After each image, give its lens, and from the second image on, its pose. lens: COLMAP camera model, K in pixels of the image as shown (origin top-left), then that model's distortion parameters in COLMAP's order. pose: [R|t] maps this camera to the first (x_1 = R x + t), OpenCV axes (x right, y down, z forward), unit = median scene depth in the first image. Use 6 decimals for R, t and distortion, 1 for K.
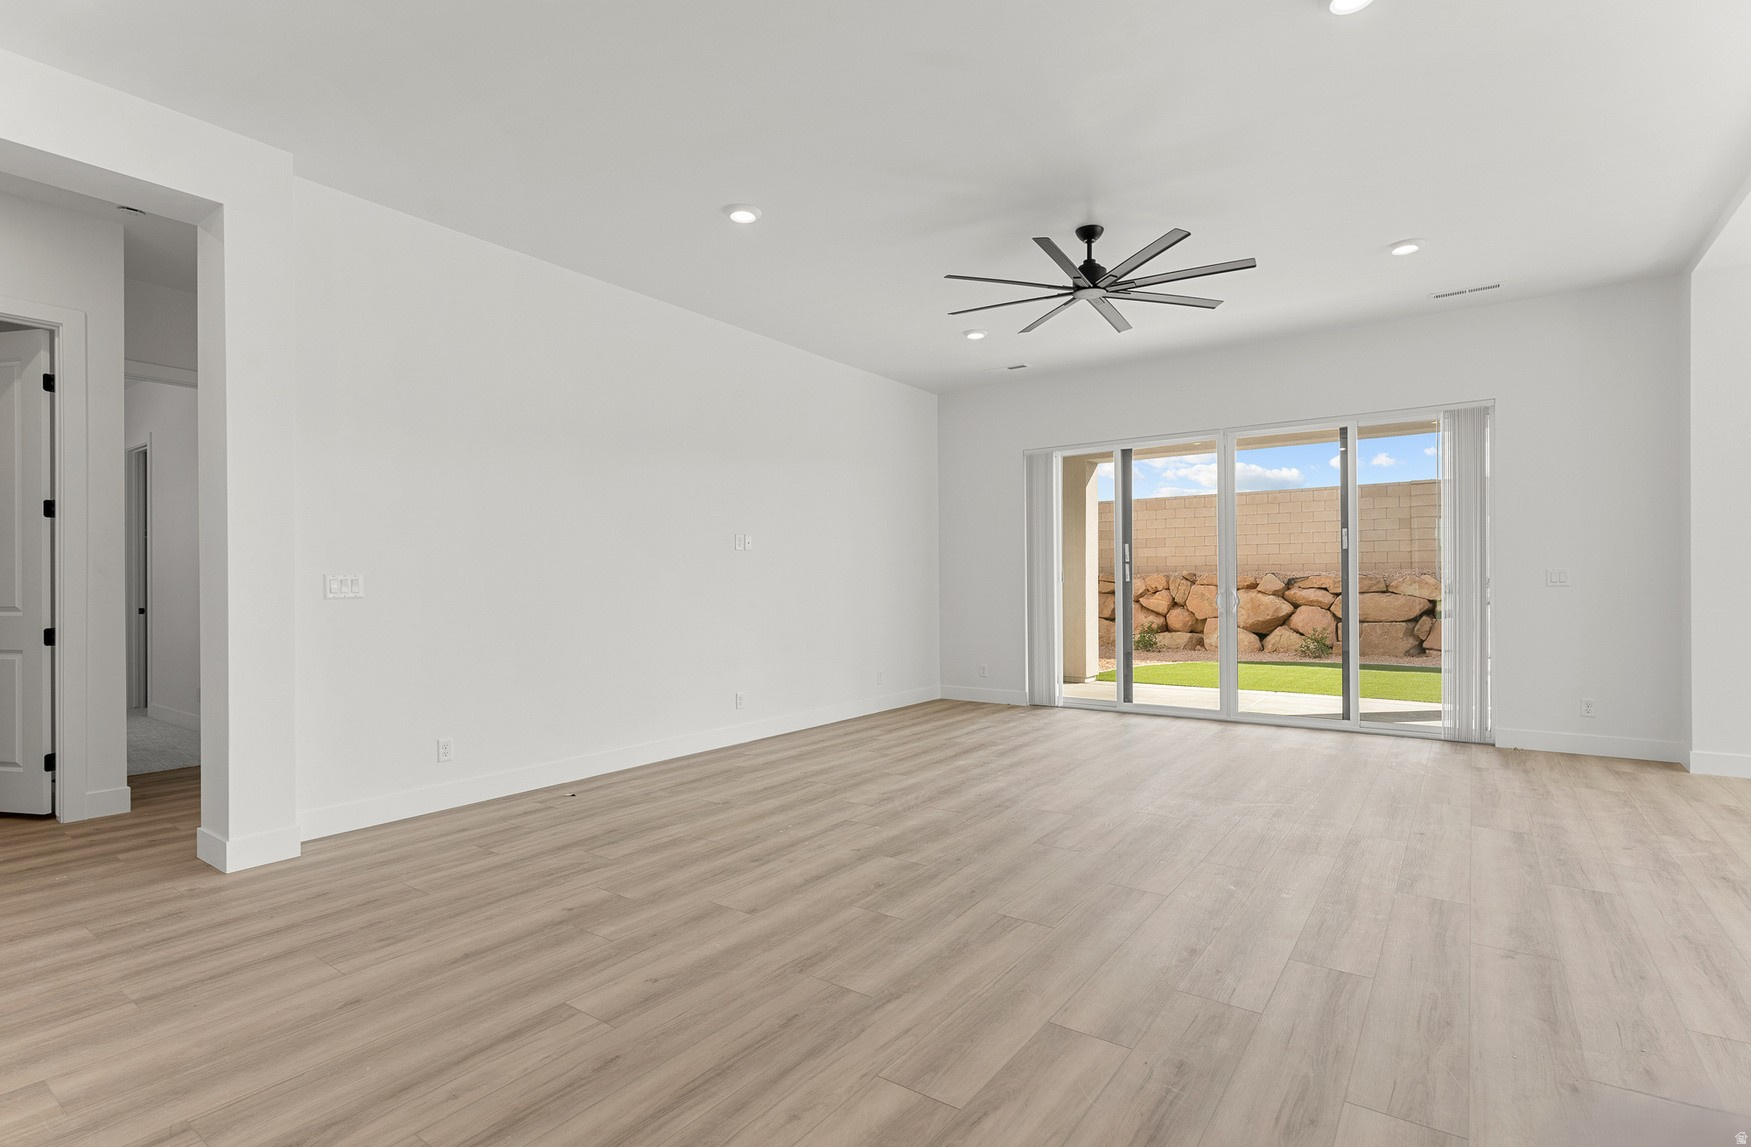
lens RADIAL K [[802.7, 0, 881.4], [0, 802.7, 583.7], [0, 0, 1]] dist [0.000968, 0.011147]
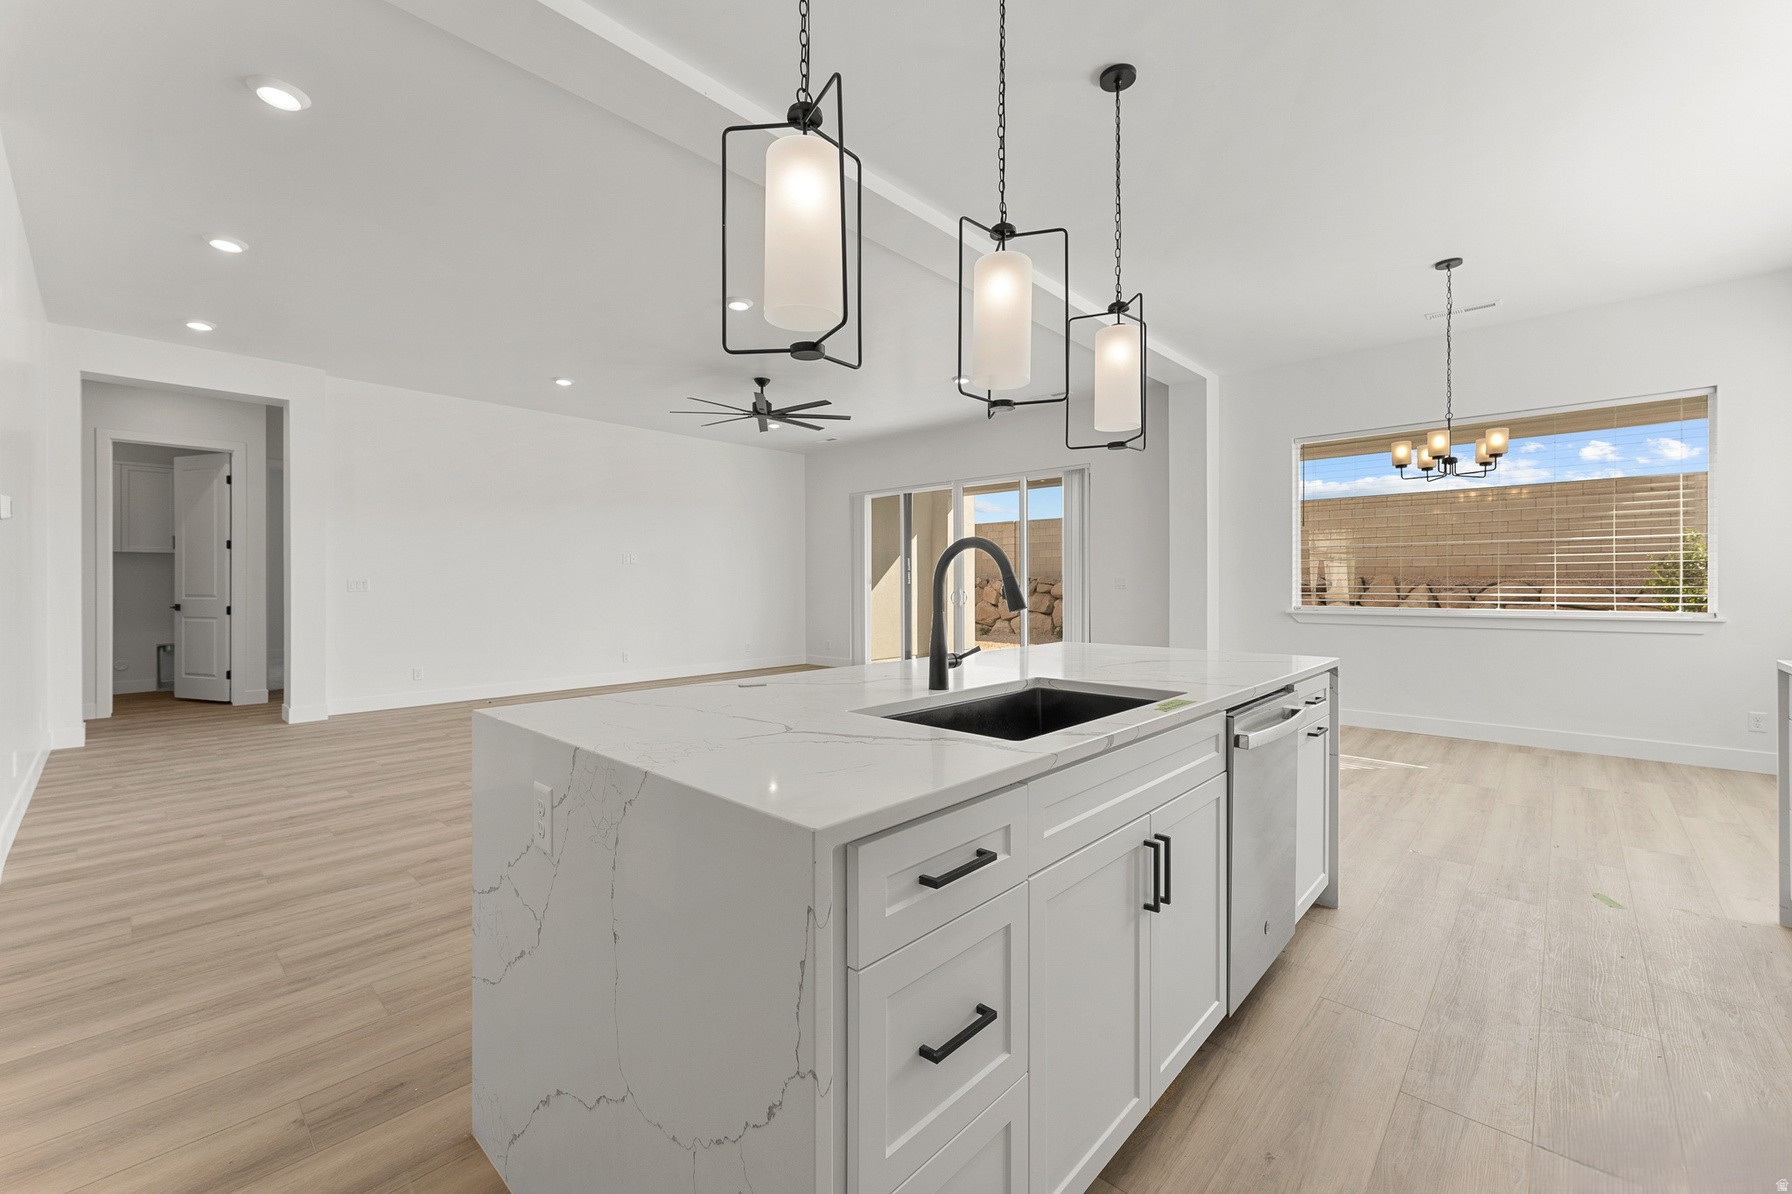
lens RADIAL K [[724.9, 0, 890.7], [0, 724.9, 584.3], [0, 0, 1]] dist [0.031765, 0.000127]
pose [[0.988797, 0.005540, -0.149166, 0.763388], [-0.005355, 0.999984, 0.001643, -0.007918], [0.149173, -0.000826, 0.988811, -0.493488]]
